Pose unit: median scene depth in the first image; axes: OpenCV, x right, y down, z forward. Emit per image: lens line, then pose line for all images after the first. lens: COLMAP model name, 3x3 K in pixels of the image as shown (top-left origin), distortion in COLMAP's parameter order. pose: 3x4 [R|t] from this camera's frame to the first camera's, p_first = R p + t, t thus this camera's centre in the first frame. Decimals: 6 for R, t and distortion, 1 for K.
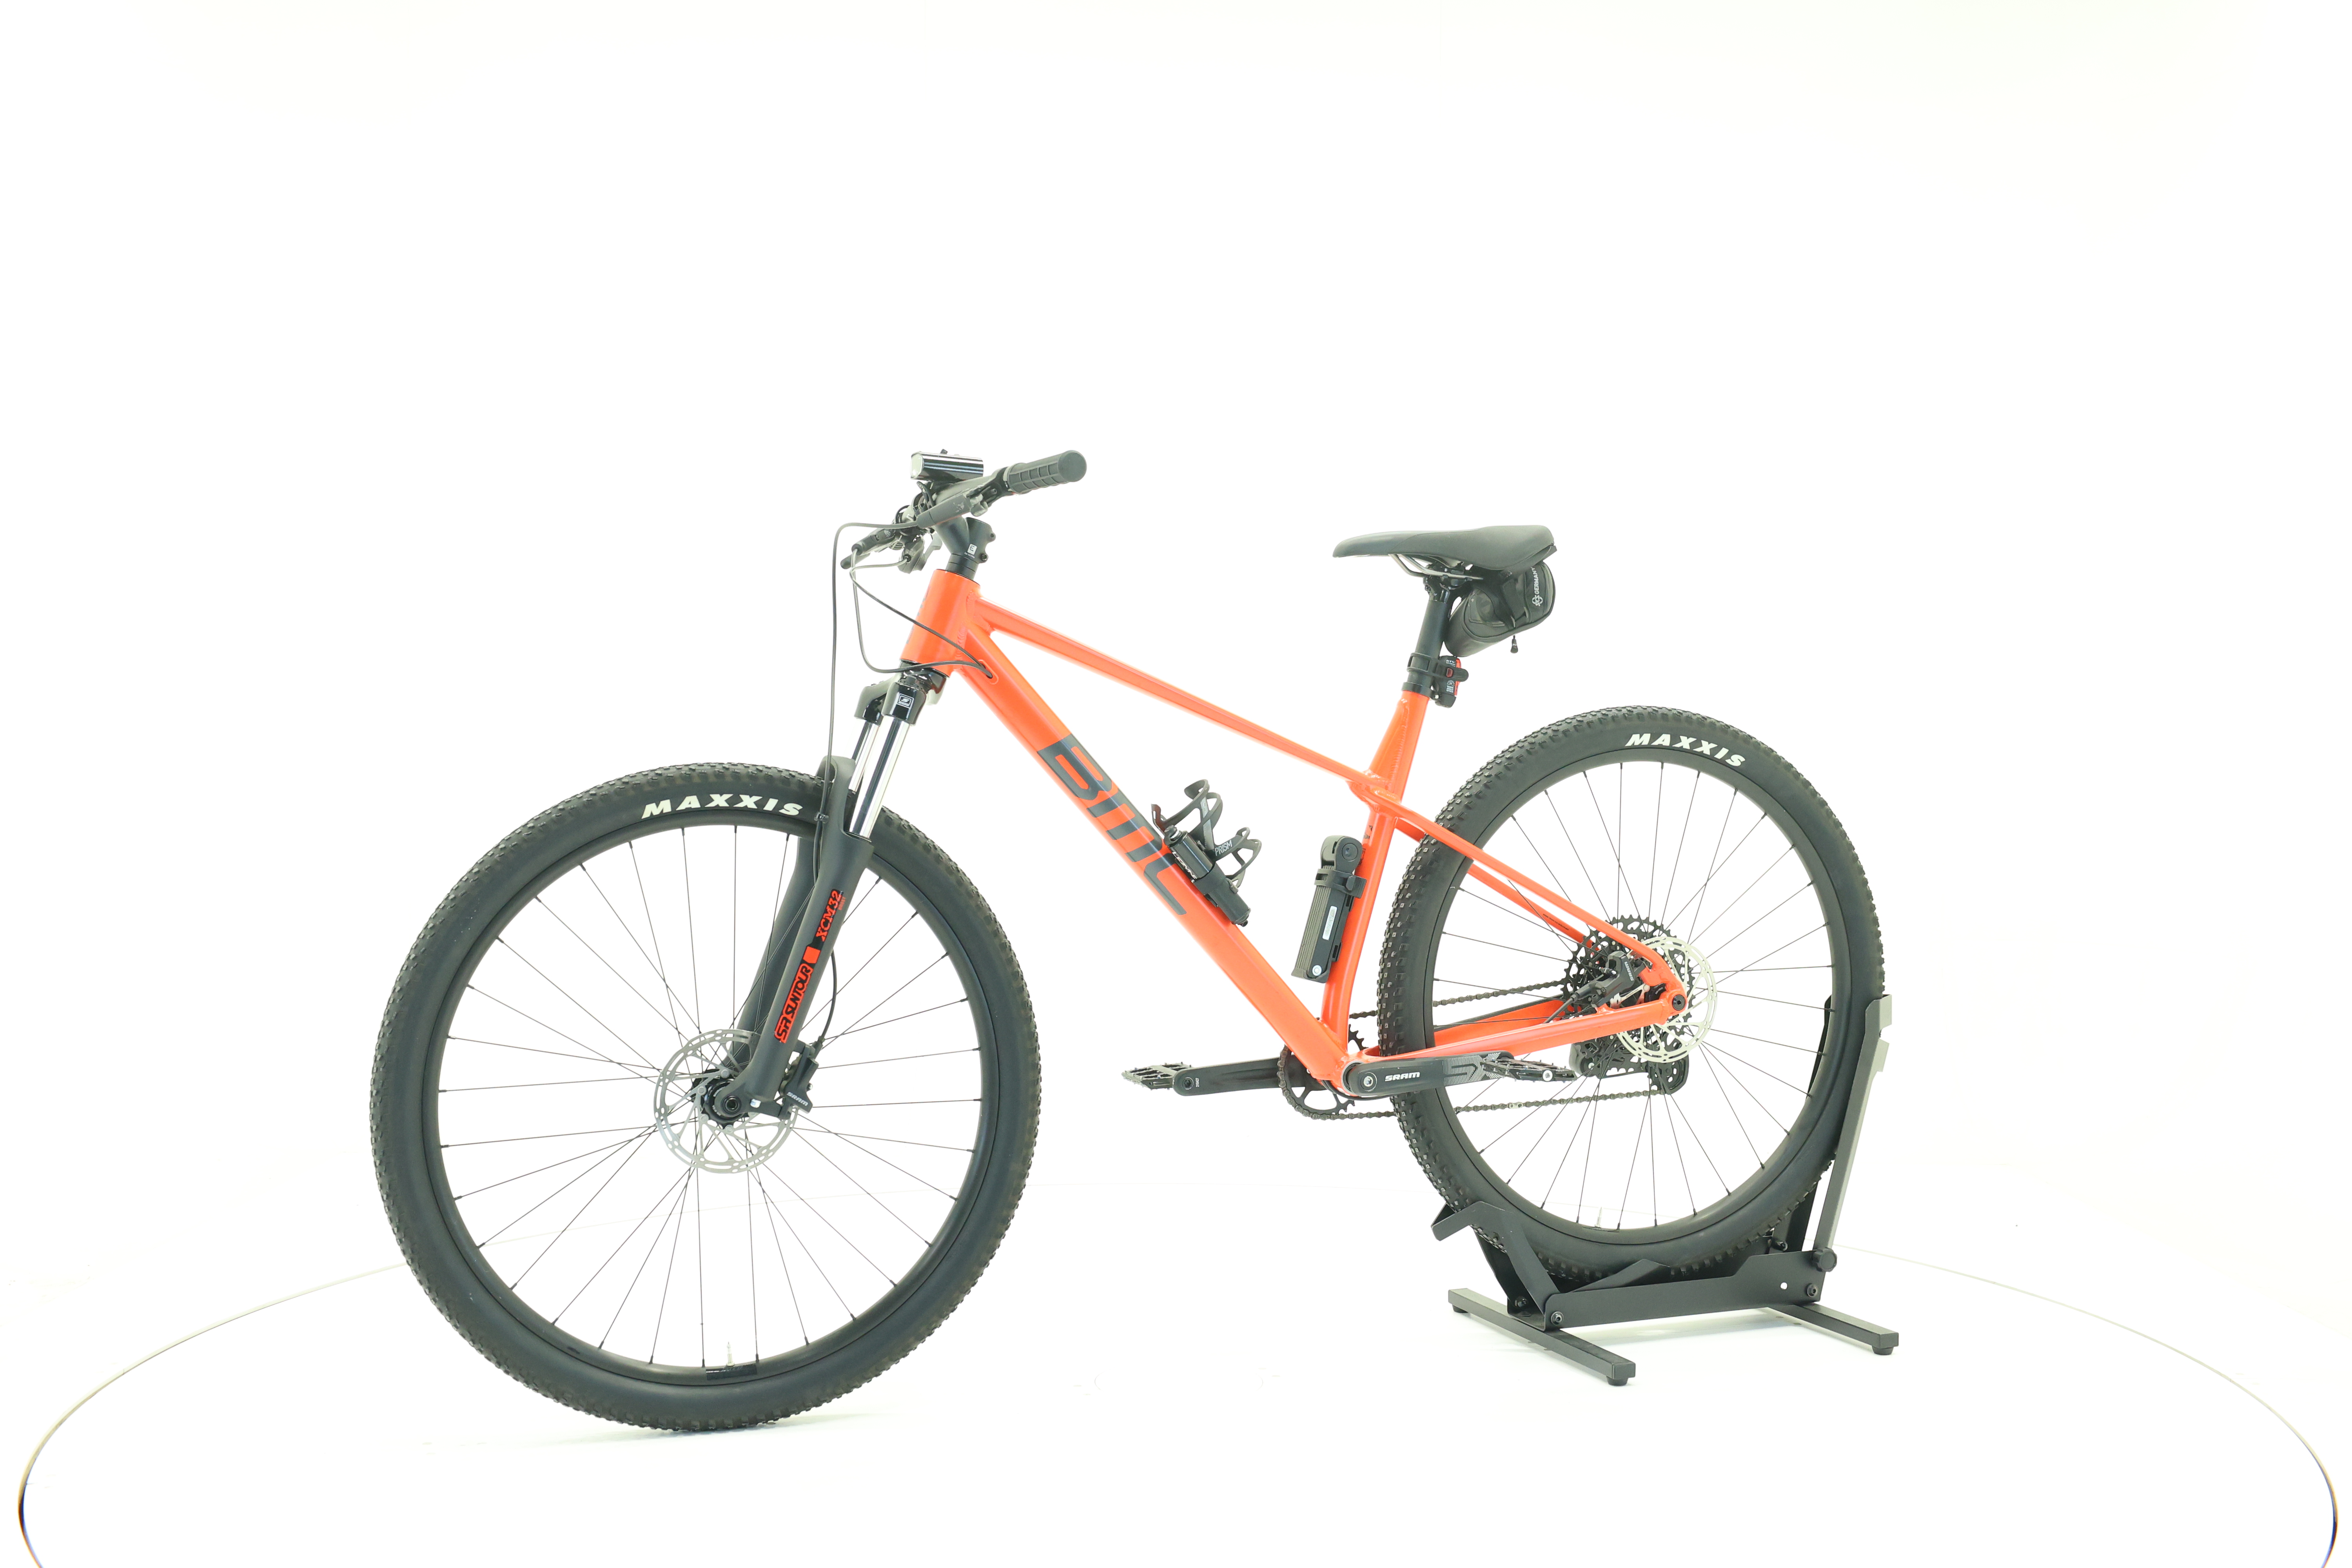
lens RADIAL K [[2509.9, 0, 1179.8], [0, 2509.9, 775.2], [0, 0, 1]] dist [-0.004368, 0.000000]
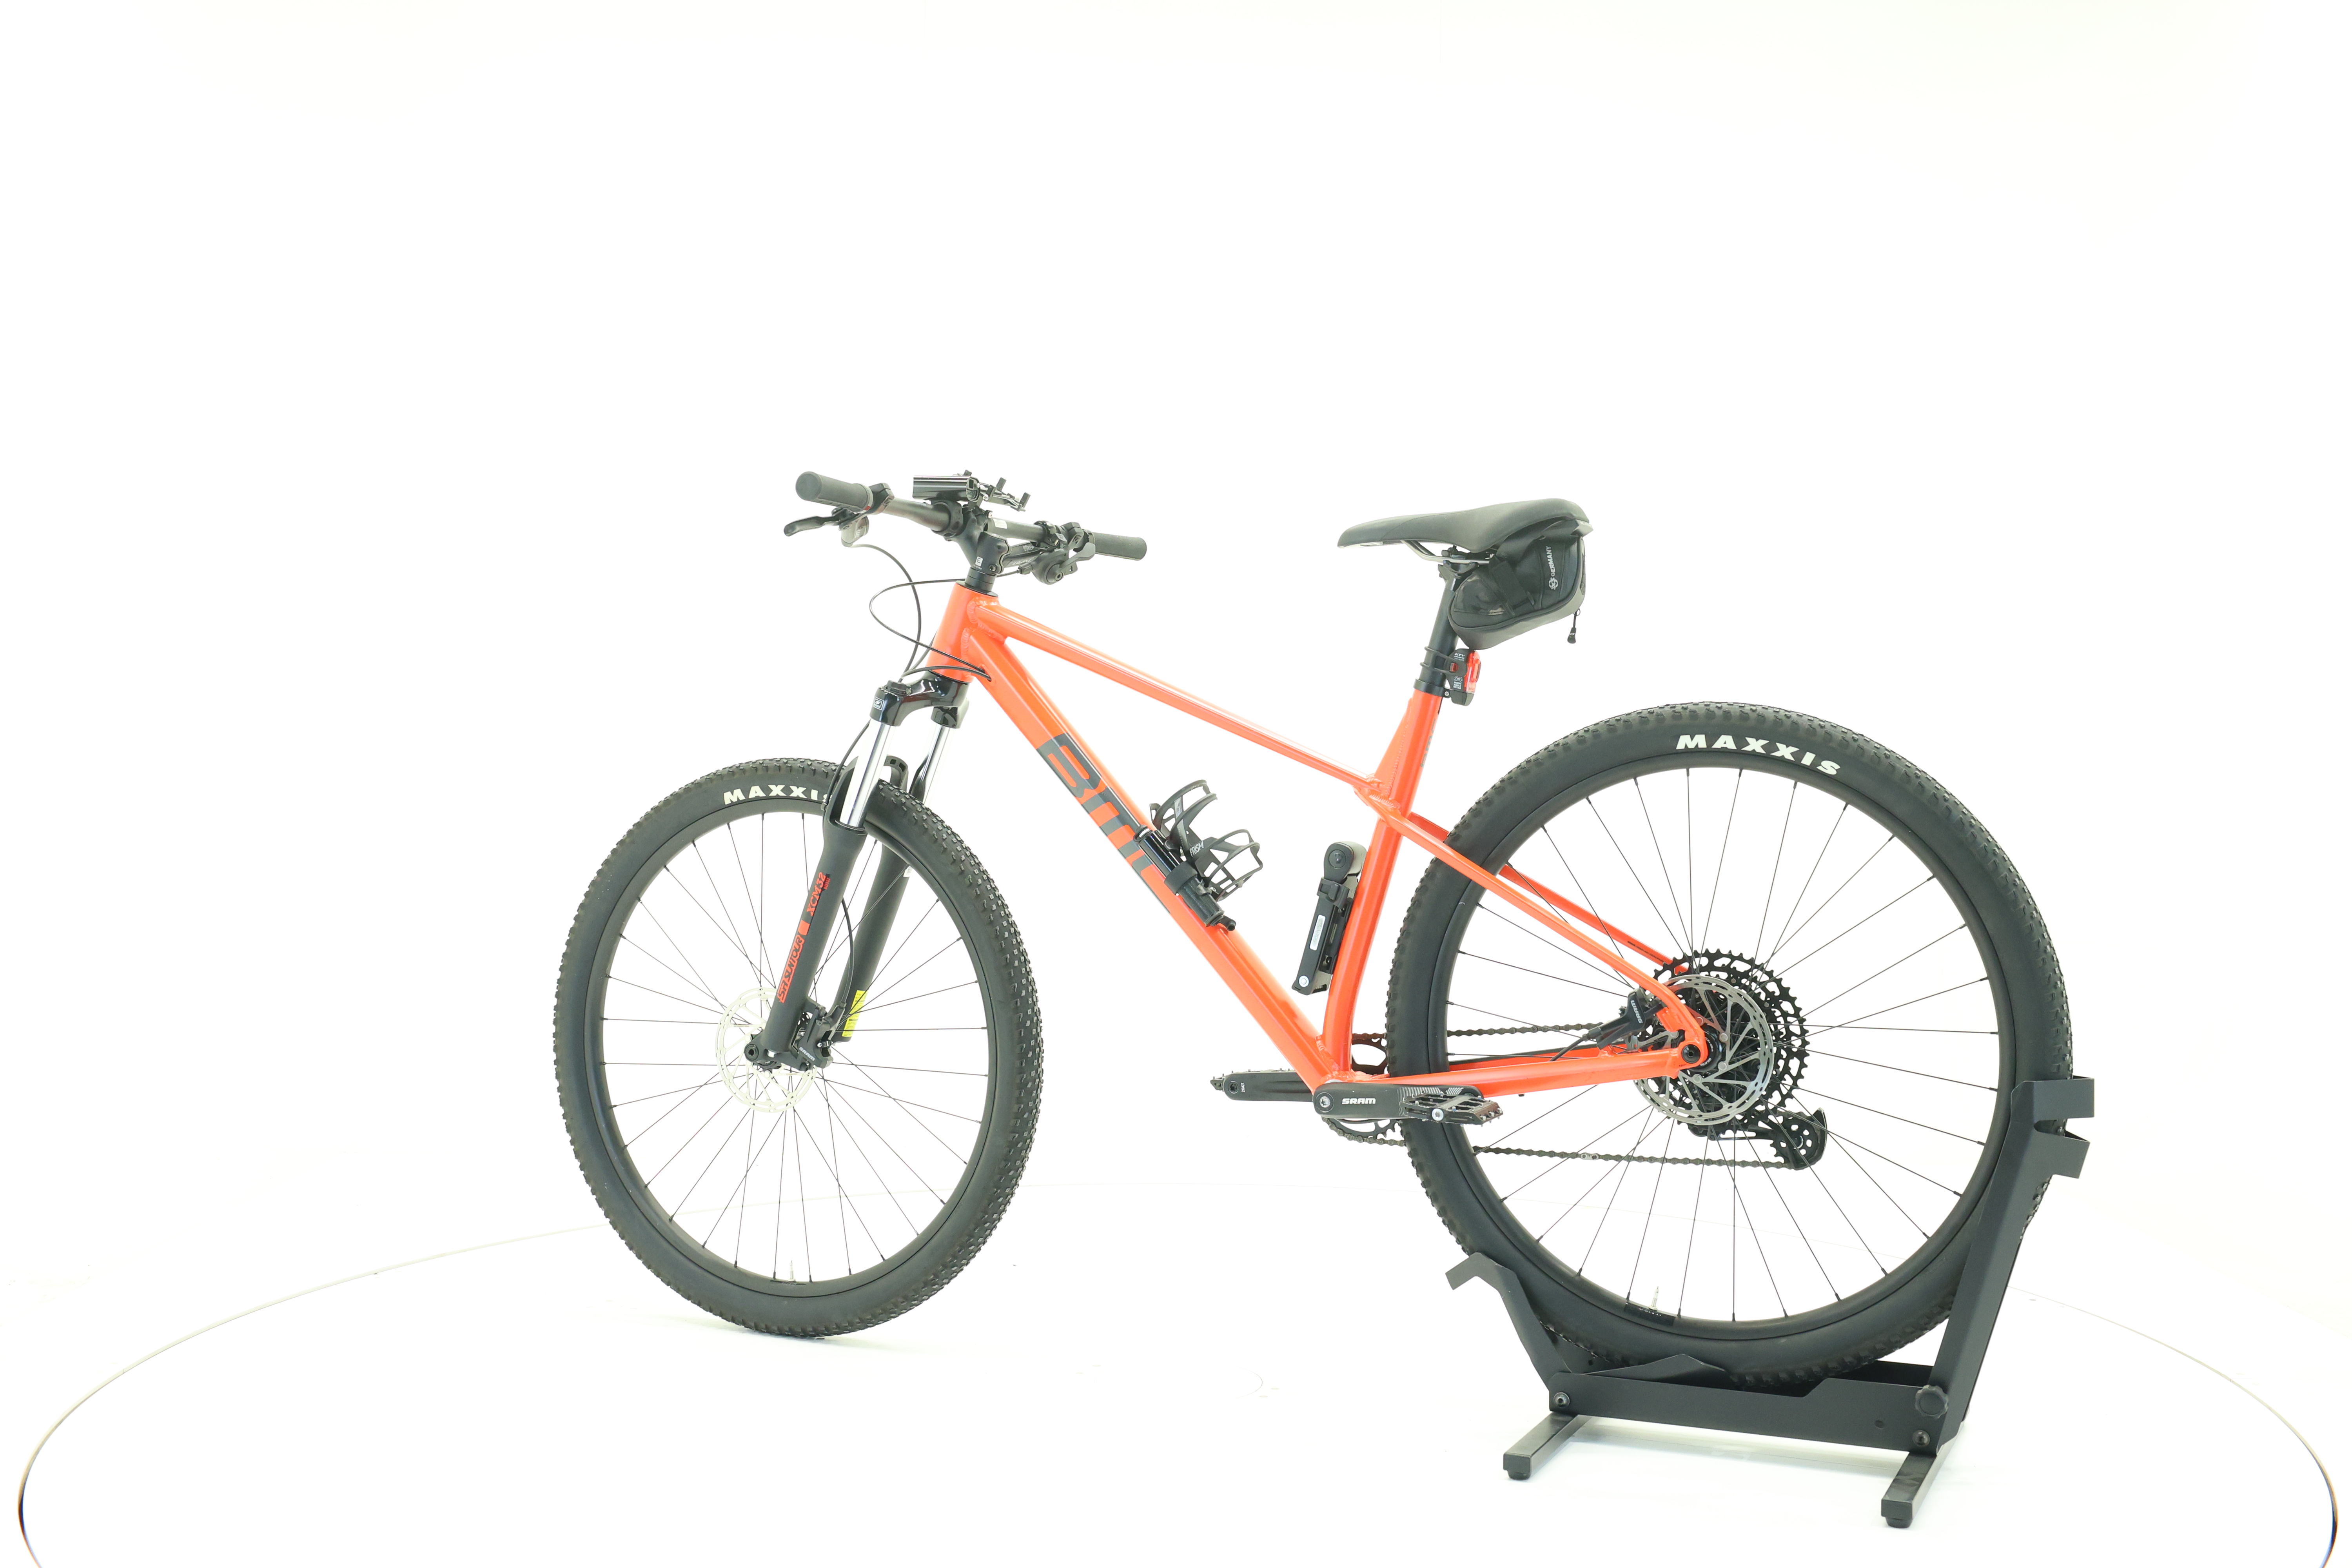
lens RADIAL K [[2509.9, 0, 1176.9], [0, 2509.9, 772.2], [0, 0, 1]] dist [-0.004368, 0.000000]
pose [[0.689486, 0.011728, -0.724204, 0.696644], [-0.014734, 0.999889, 0.002165, -0.003234], [0.724149, 0.009178, 0.689582, 0.297424]]
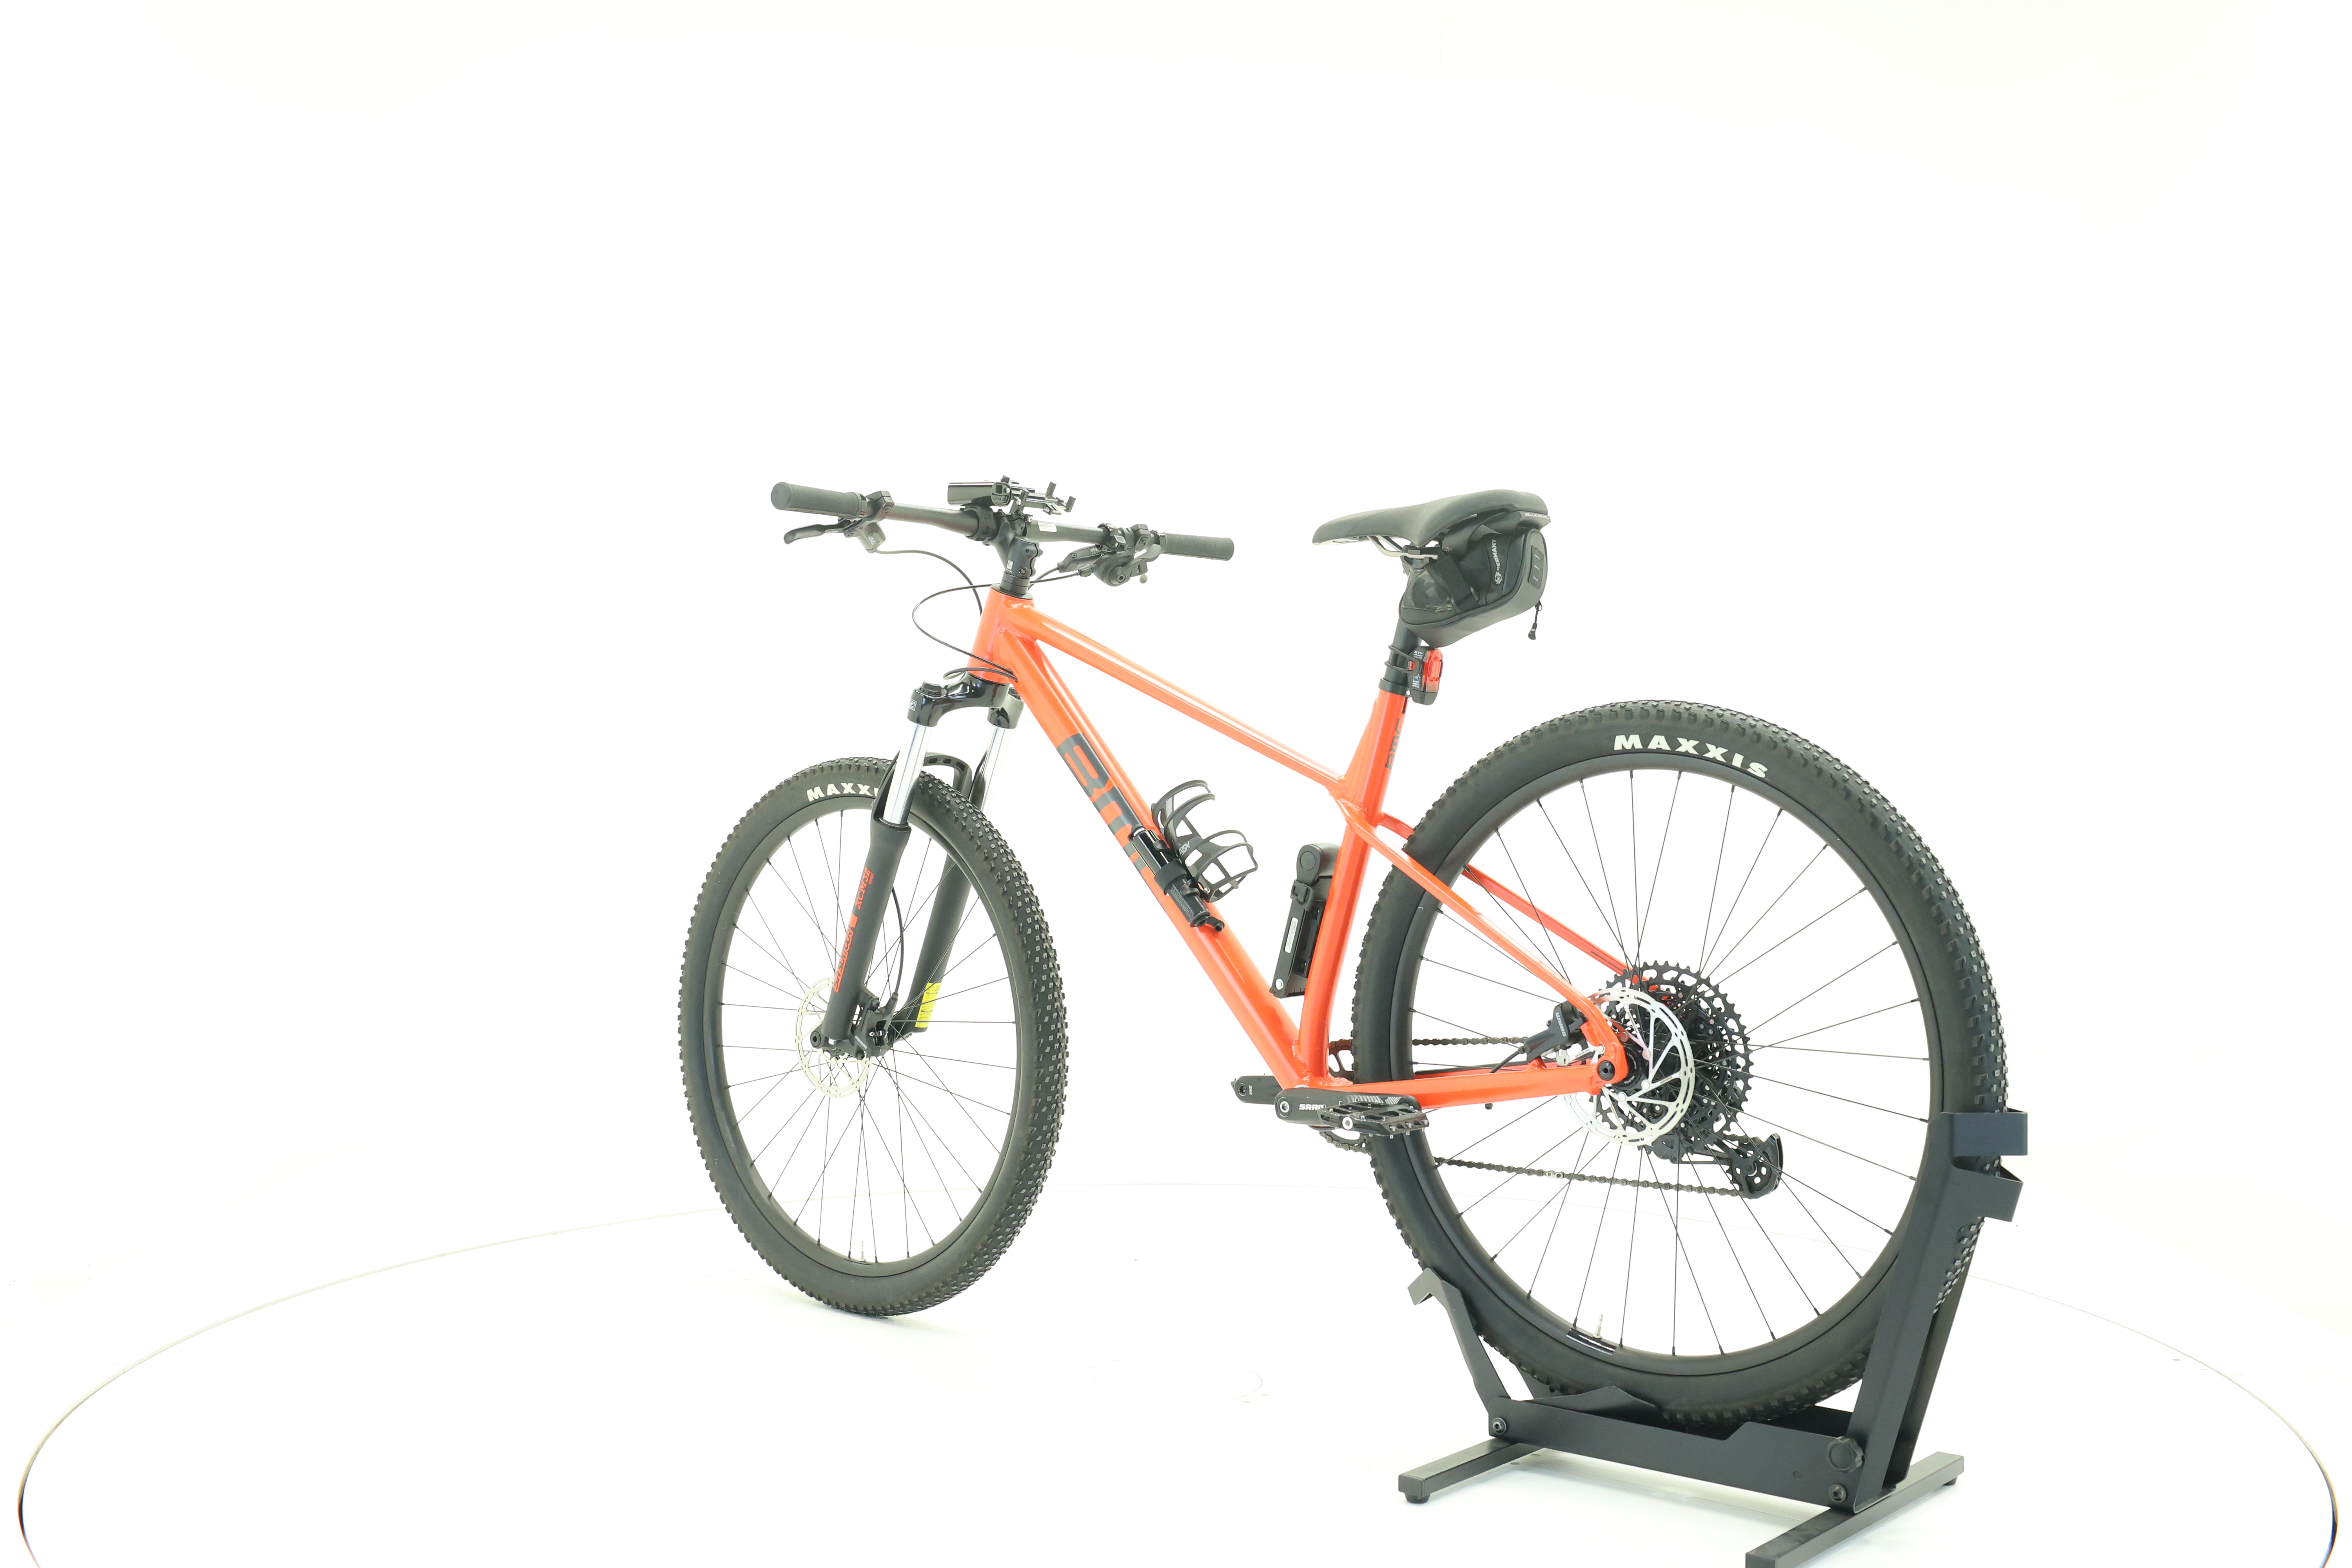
lens RADIAL K [[2509.9, 0, 1175.9], [0, 2509.9, 773.9], [0, 0, 1]] dist [-0.004368, 0.000000]
pose [[0.473525, 0.014108, -0.880668, 0.847535], [-0.018581, 0.999809, 0.006026, -0.006300], [0.880585, 0.013510, 0.473696, 0.504609]]
